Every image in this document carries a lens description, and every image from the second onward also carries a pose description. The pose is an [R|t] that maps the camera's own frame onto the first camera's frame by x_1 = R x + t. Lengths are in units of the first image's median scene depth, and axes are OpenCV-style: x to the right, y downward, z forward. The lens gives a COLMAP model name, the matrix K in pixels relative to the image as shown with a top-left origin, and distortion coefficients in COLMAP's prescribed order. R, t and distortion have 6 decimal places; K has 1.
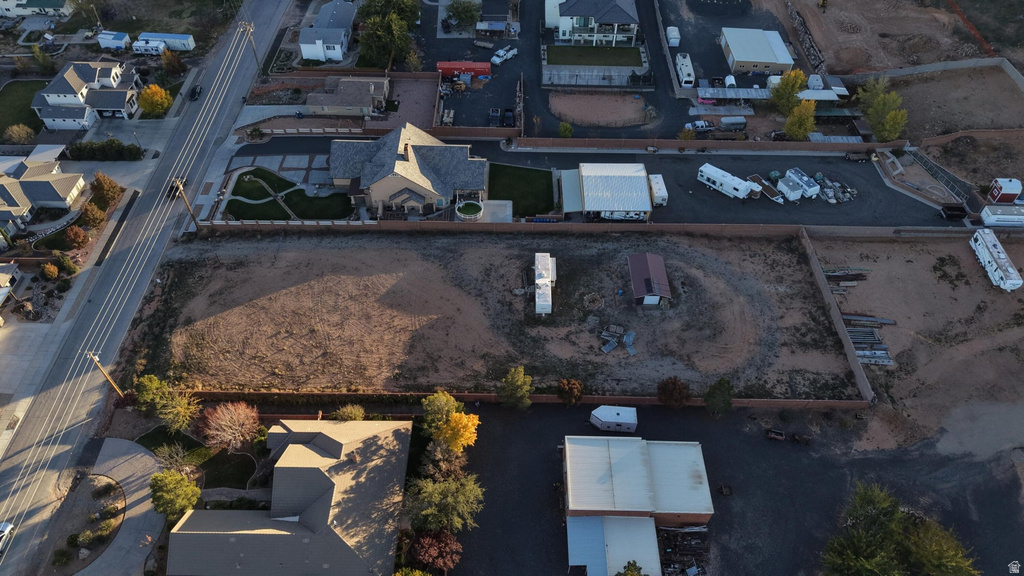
lens RADIAL K [[688.7, 0, 510.2], [0, 688.7, 285.1], [0, 0, 1]] dist [0.021539, -0.020257]
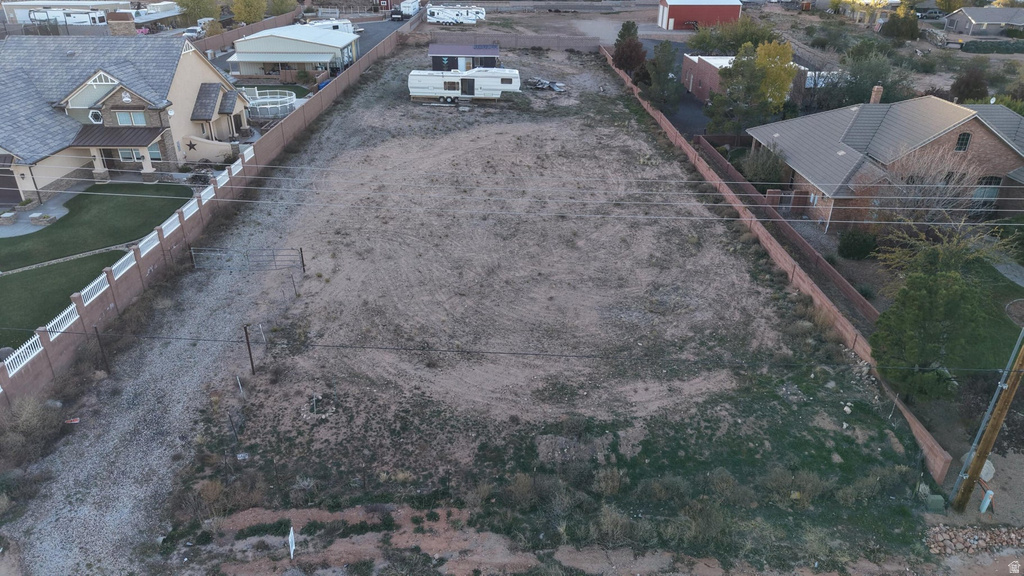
lens RADIAL K [[681.9, 0, 510.4], [0, 681.9, 288.7], [0, 0, 1]] dist [0.043546, -0.048968]
pose [[-0.010470, -0.460657, 0.887516, -0.589086], [0.728865, 0.604125, 0.322164, -0.059183], [-0.684578, 0.650252, 0.329432, 0.784308]]
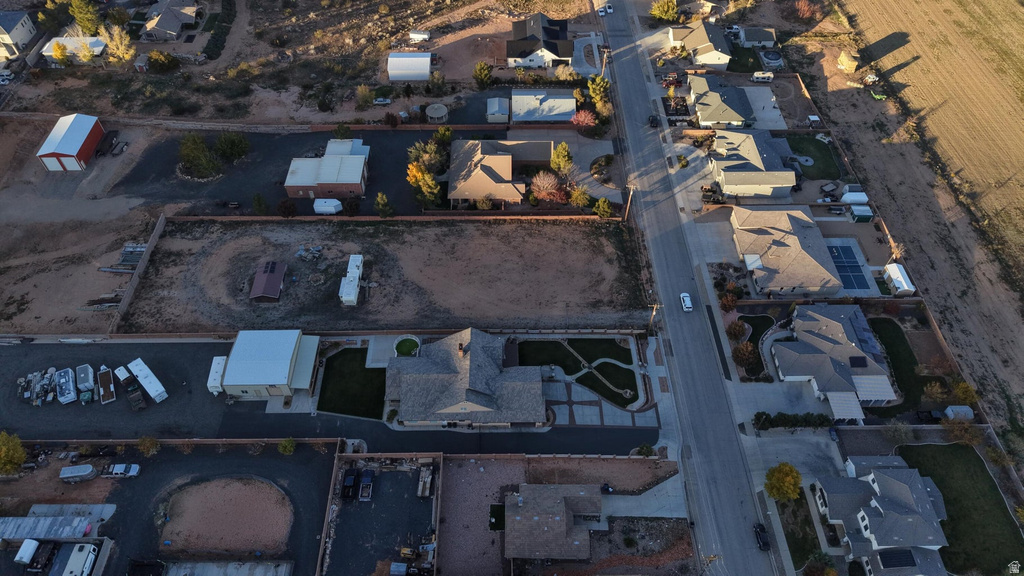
lens RADIAL K [[681.9, 0, 510.4], [0, 681.9, 288.7], [0, 0, 1]] dist [0.043546, -0.048968]
pose [[-0.999684, 0.000760, -0.025117, -0.195424], [-0.025002, -0.130479, 0.991136, -1.164889], [-0.002524, 0.991451, 0.130457, 0.760486]]
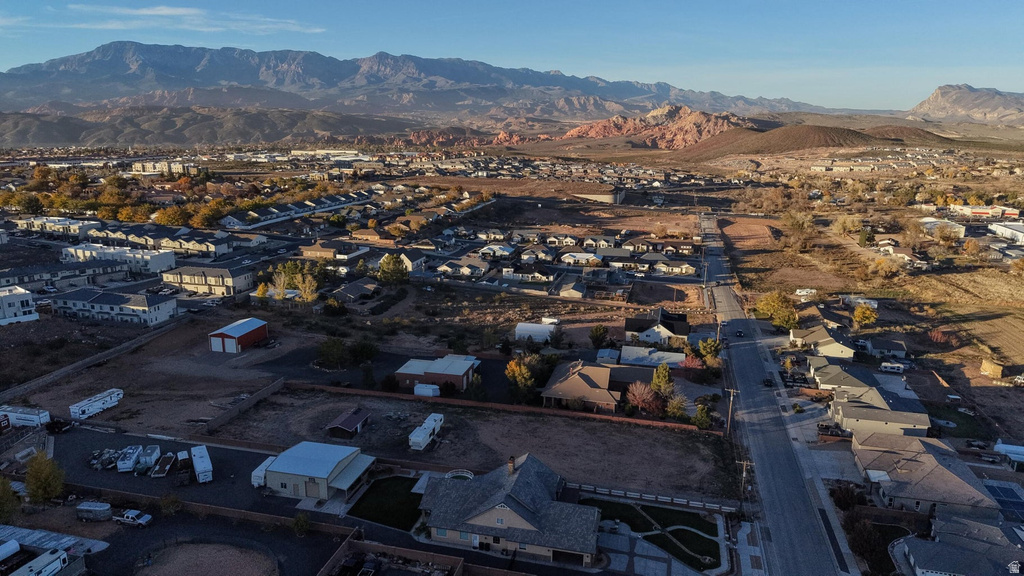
lens RADIAL K [[681.9, 0, 510.4], [0, 681.9, 288.7], [0, 0, 1]] dist [0.043546, -0.048968]
pose [[-0.970718, -0.076714, 0.227644, -0.332225], [0.161921, 0.491059, 0.855945, -1.073097], [-0.177450, 0.867742, -0.464258, 1.195230]]
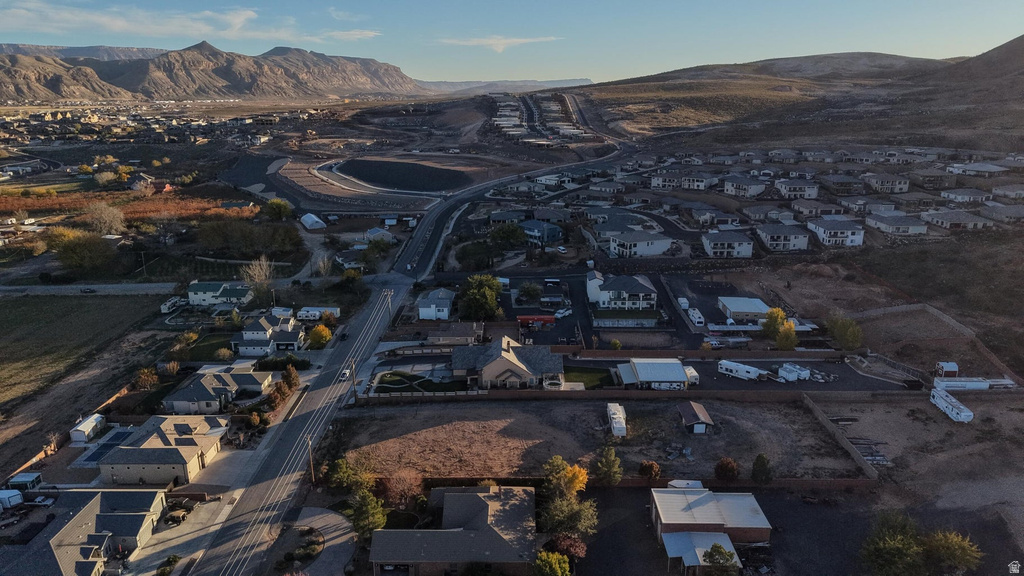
lens RADIAL K [[681.9, 0, 510.4], [0, 681.9, 288.7], [0, 0, 1]] dist [0.043546, -0.048968]
pose [[0.999791, -0.018002, -0.009688, -0.128334], [0.010416, 0.856337, -0.516313, 0.420290], [0.017591, 0.516104, 0.856345, -0.259263]]
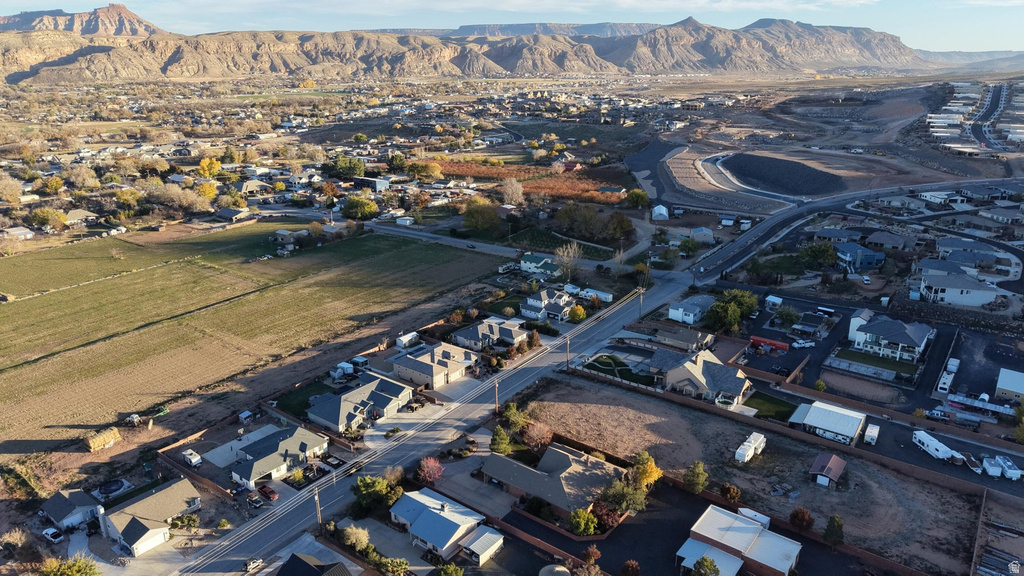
lens RADIAL K [[681.9, 0, 510.4], [0, 681.9, 288.7], [0, 0, 1]] dist [0.043546, -0.048968]
pose [[0.795874, 0.174707, -0.579709, 0.389083], [-0.436005, 0.829713, -0.348534, 0.405021], [0.420101, 0.530145, 0.736520, -0.429341]]
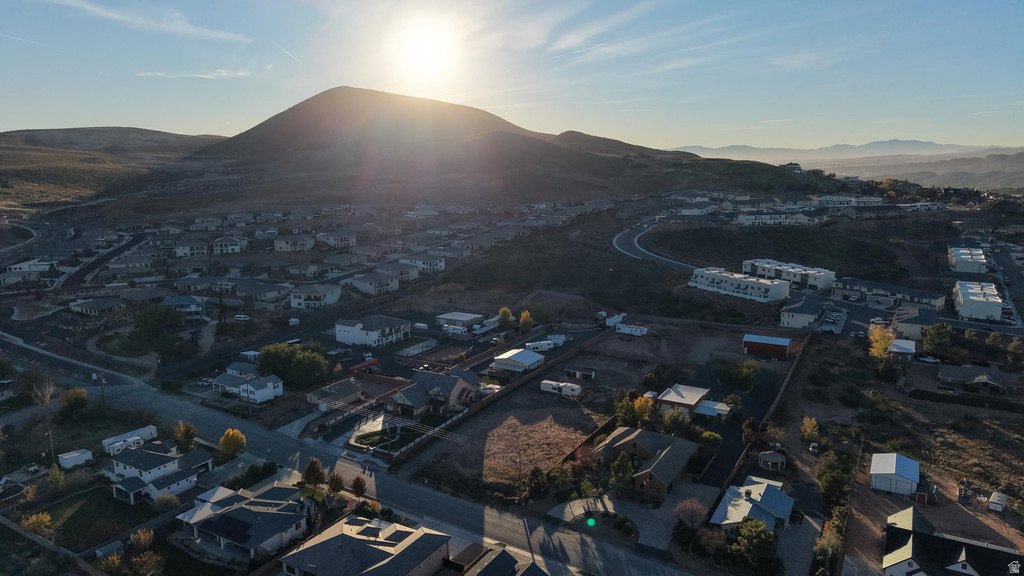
lens RADIAL K [[681.9, 0, 510.4], [0, 681.9, 288.7], [0, 0, 1]] dist [0.043546, -0.048968]
pose [[0.501561, -0.178448, 0.846518, -1.360001], [0.645412, 0.728768, -0.228780, 0.120258], [-0.576090, 0.661100, 0.480694, 0.022015]]
